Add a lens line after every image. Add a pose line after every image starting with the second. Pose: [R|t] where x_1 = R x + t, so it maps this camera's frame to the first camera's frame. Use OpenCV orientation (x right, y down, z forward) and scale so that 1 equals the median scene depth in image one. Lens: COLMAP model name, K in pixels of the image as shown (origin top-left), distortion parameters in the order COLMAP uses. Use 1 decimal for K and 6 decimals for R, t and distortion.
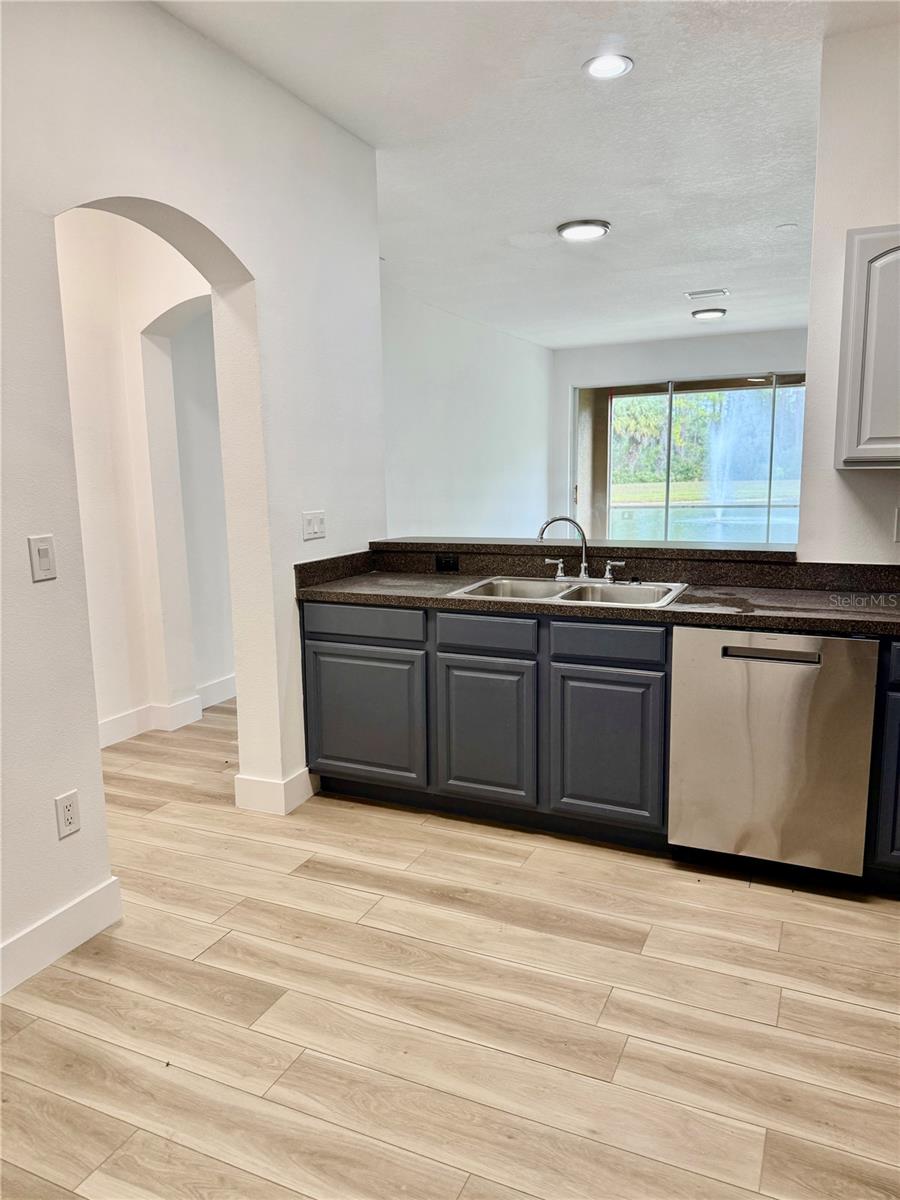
lens RADIAL K [[845.0, 0, 446.2], [0, 845.0, 606.7], [0, 0, 1]] dist [0.038234, -0.036235]
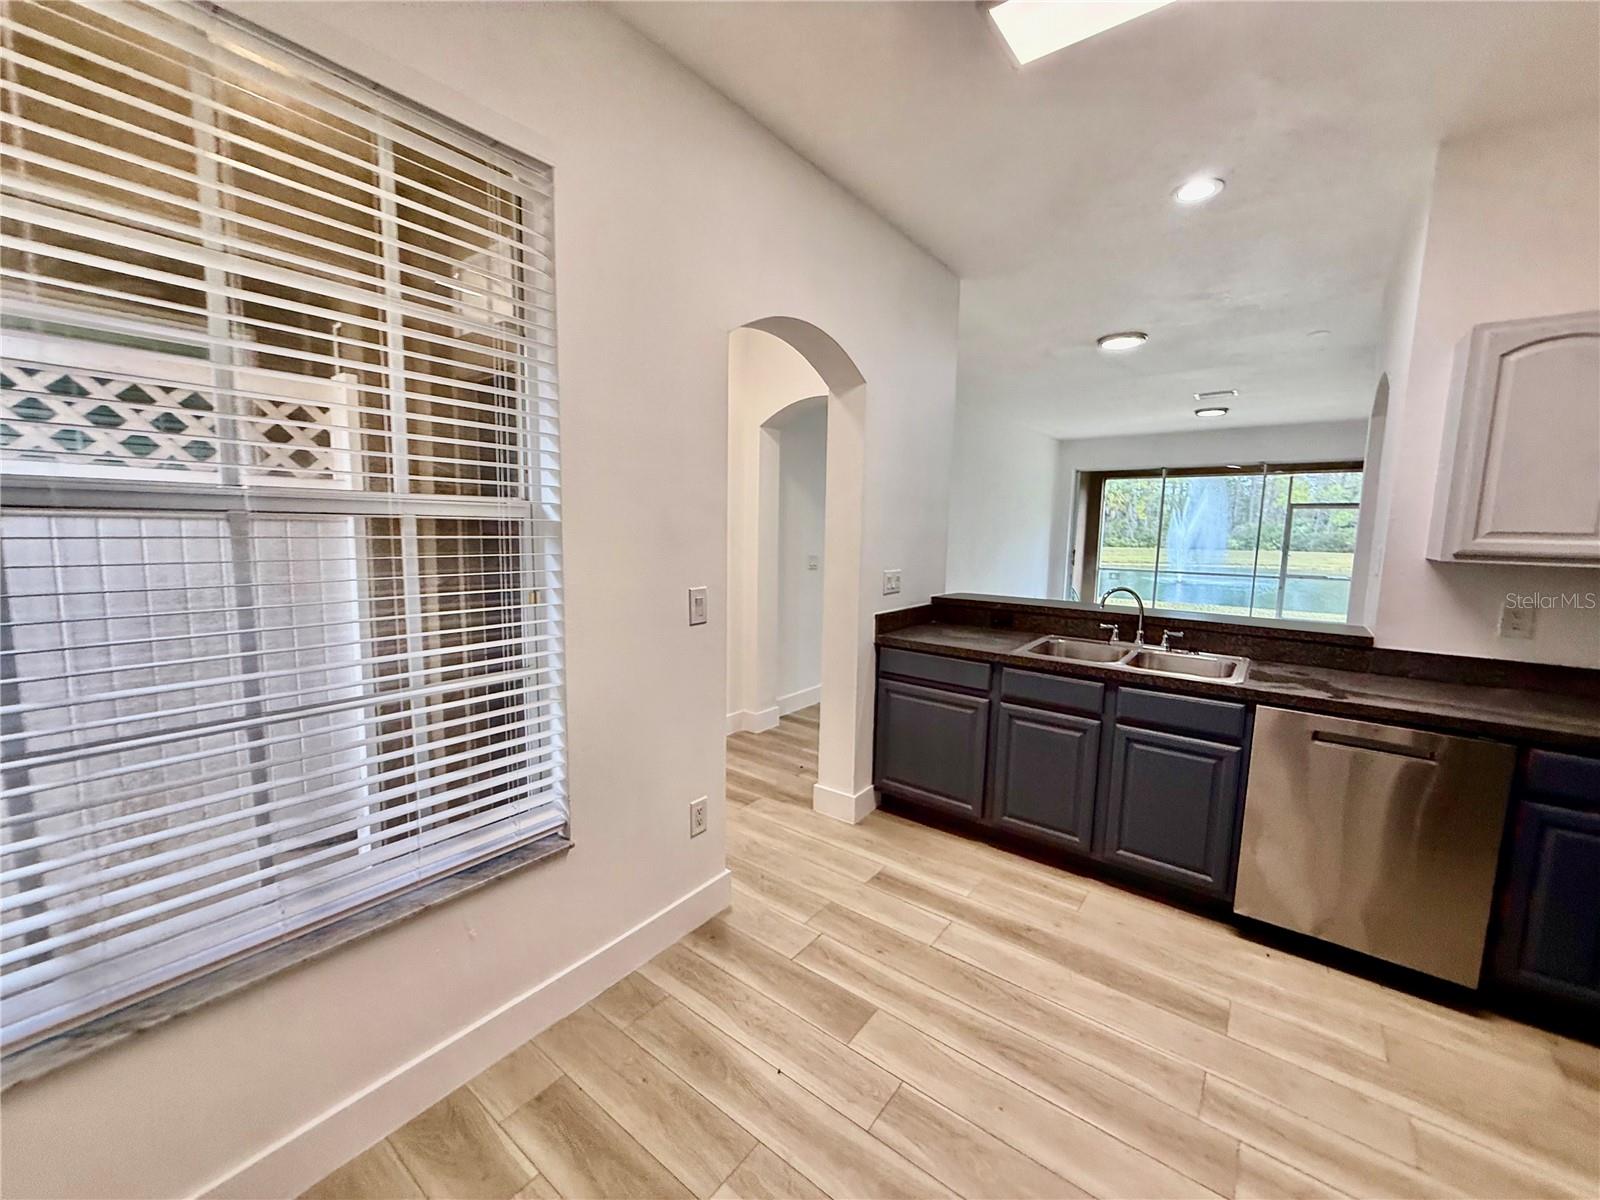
lens RADIAL K [[637.2, 0, 801.9], [0, 637.2, 601.6], [0, 0, 1]] dist [0.002268, 0.000022]
pose [[0.975497, 0.061031, -0.211380, -0.114466], [-0.070510, 0.996802, -0.037593, -0.033335], [0.208410, 0.051577, 0.976681, 0.115319]]
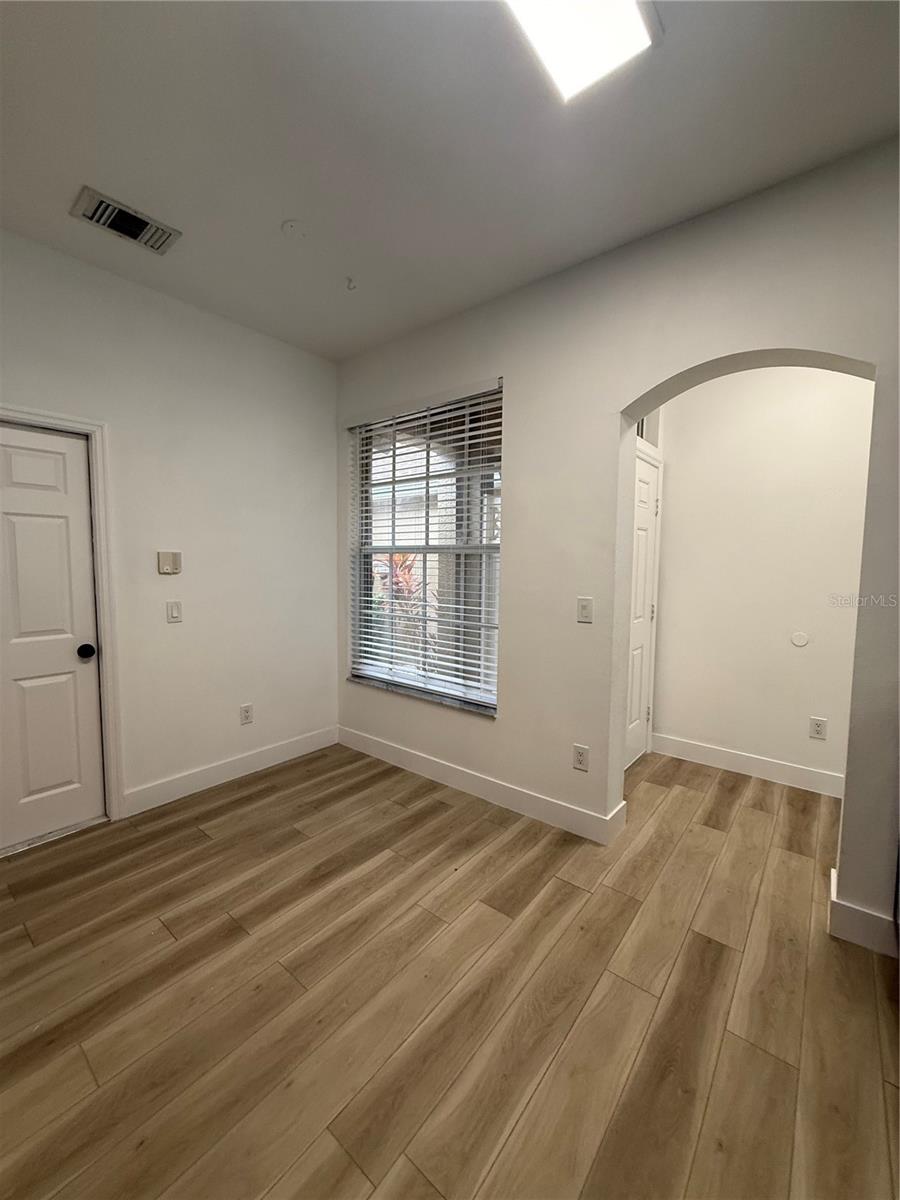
lens RADIAL K [[477.9, 0, 452.0], [0, 477.9, 597.8], [0, 0, 1]] dist [0.002268, 0.000022]
pose [[-0.236506, 0.090559, -0.967401, 0.471070], [-0.166516, 0.977139, 0.132180, -0.141910], [0.957255, 0.192349, -0.216020, 0.796269]]
